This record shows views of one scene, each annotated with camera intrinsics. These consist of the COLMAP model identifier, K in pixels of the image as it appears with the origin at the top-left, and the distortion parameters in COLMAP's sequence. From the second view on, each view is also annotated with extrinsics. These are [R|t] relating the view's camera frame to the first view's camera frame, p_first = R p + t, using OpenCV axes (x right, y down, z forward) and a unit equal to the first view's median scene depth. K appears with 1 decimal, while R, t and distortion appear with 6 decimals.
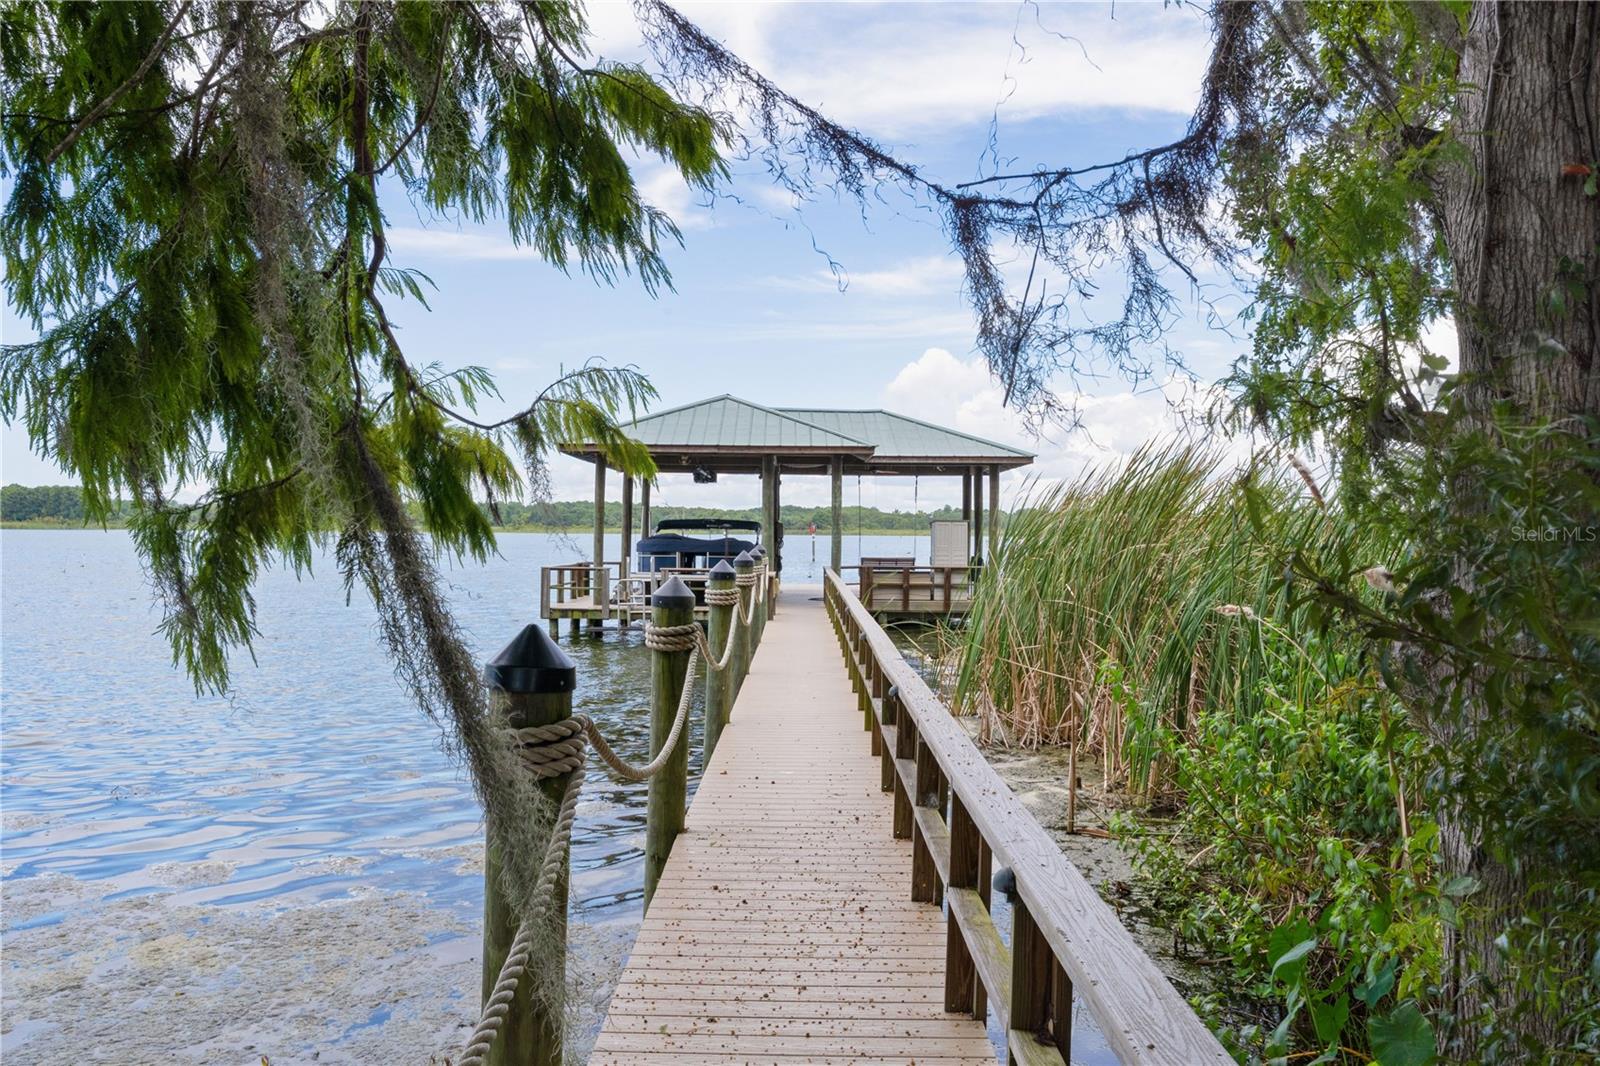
lens RADIAL K [[1275.8, 0, 799.3], [0, 1275.8, 518.9], [0, 0, 1]] dist [0.003777, 0.002510]
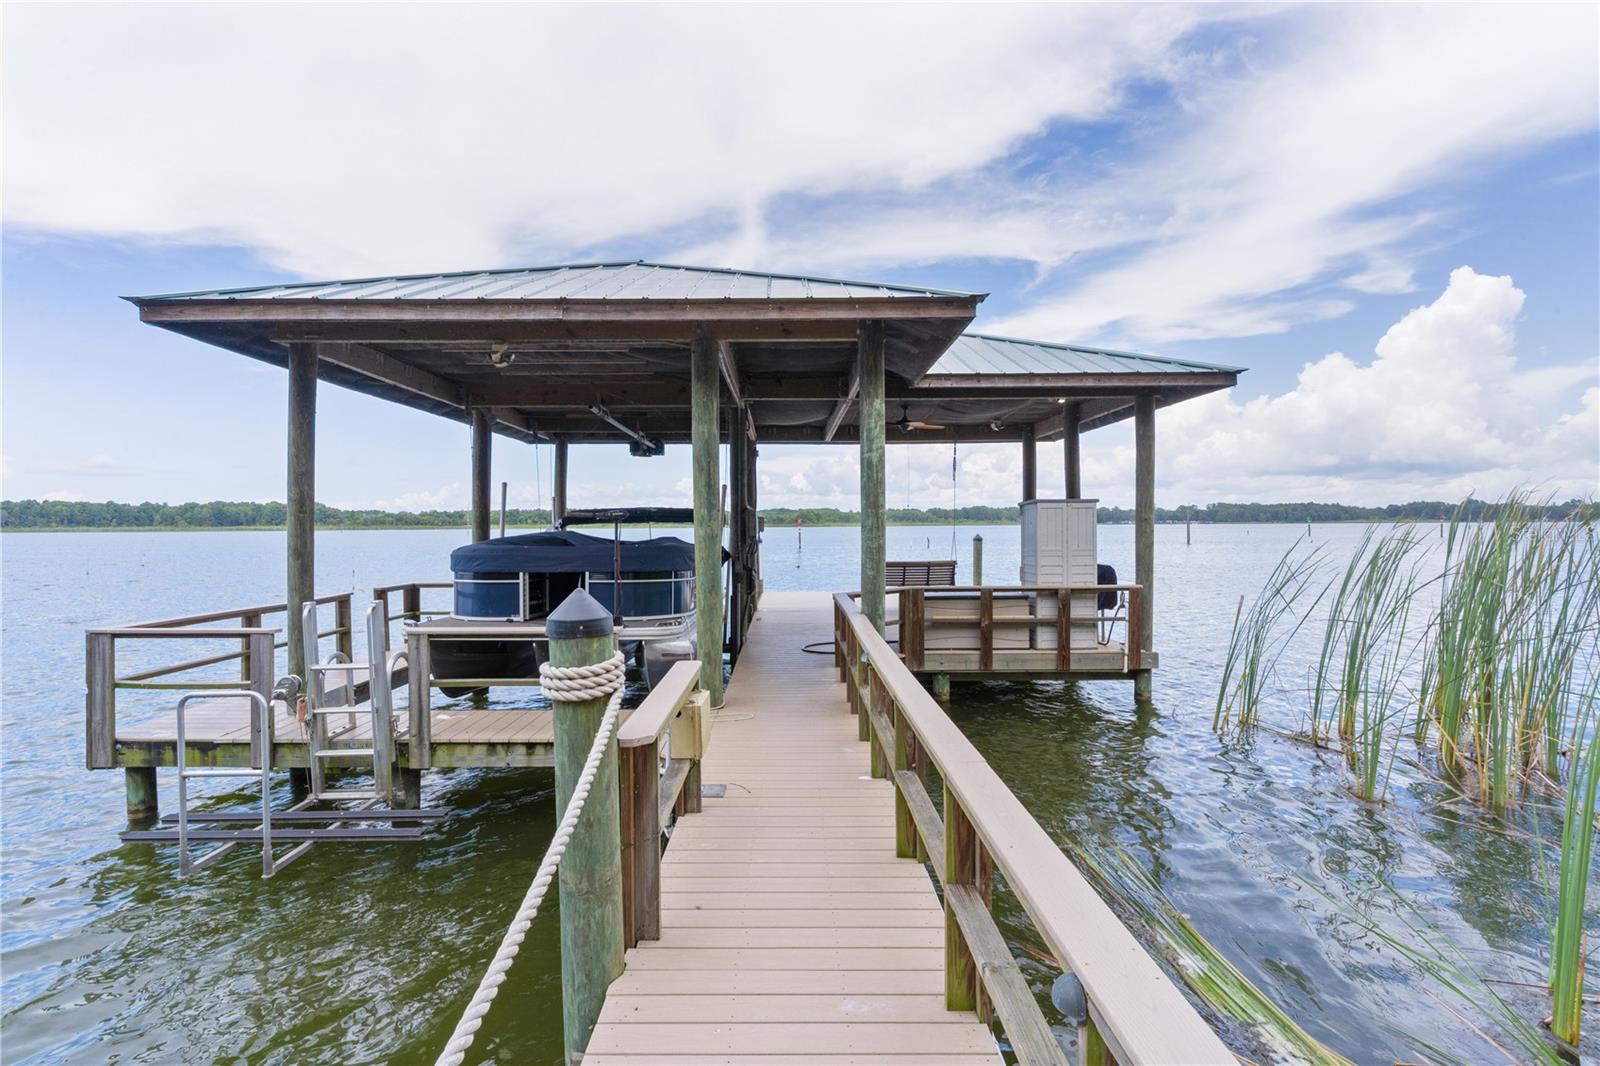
lens RADIAL K [[815.1, 0, 789.0], [0, 815.1, 523.1], [0, 0, 1]] dist [0.000519, -0.000101]
pose [[0.999874, -0.015824, -0.000771, 0.002373], [0.015829, 0.999852, 0.006670, 0.006830], [0.000665, -0.006681, 0.999977, 0.657867]]
